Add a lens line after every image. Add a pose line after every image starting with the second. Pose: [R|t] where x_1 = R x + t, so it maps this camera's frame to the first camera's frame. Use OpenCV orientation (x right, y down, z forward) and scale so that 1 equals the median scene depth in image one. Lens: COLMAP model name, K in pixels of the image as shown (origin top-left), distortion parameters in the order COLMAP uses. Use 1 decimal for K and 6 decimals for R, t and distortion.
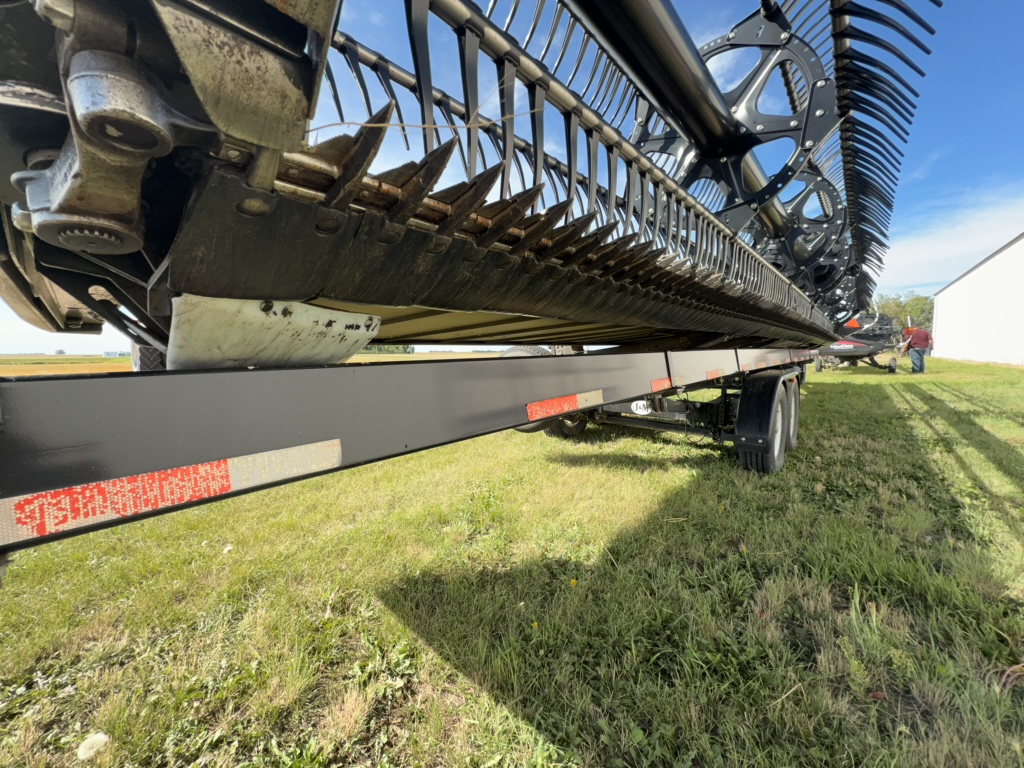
lens RADIAL K [[406.7, 0, 512.0], [0, 406.7, 384.0], [0, 0, 1]] dist [0.000072, 0.000023]
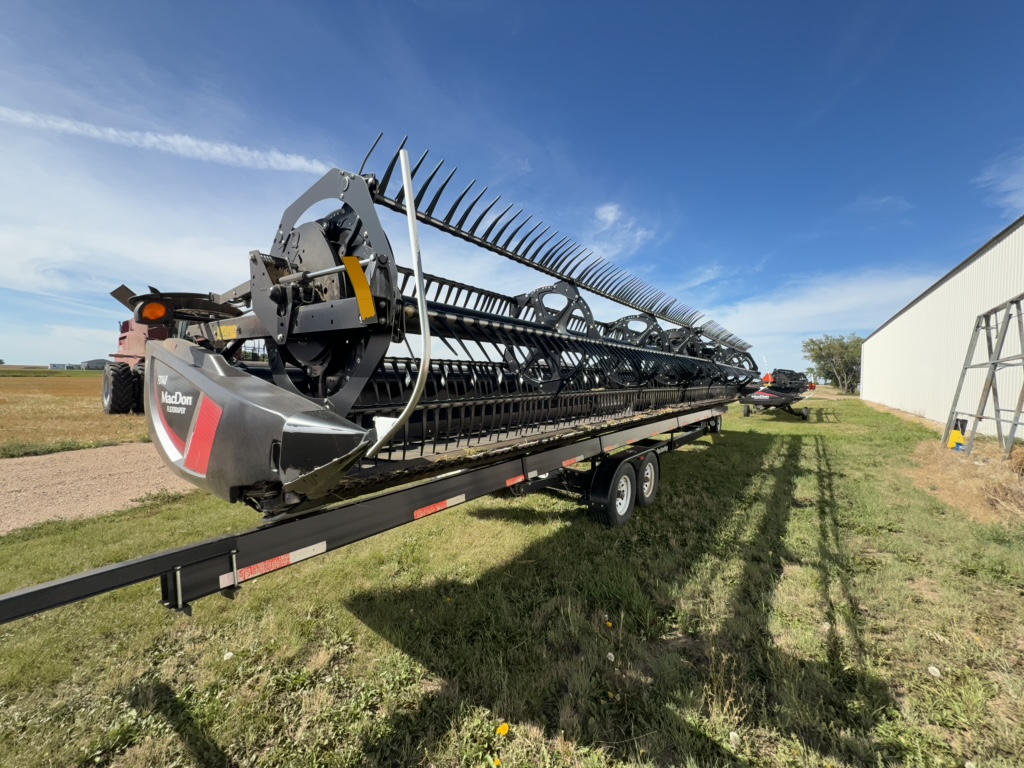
lens RADIAL K [[406.7, 0, 512.0], [0, 406.7, 384.0], [0, 0, 1]] dist [0.000072, 0.000023]
pose [[0.997458, 0.028005, 0.065530, 0.305263], [-0.024159, 0.997979, -0.058772, -0.391442], [-0.067044, 0.057039, 0.996118, -0.925580]]
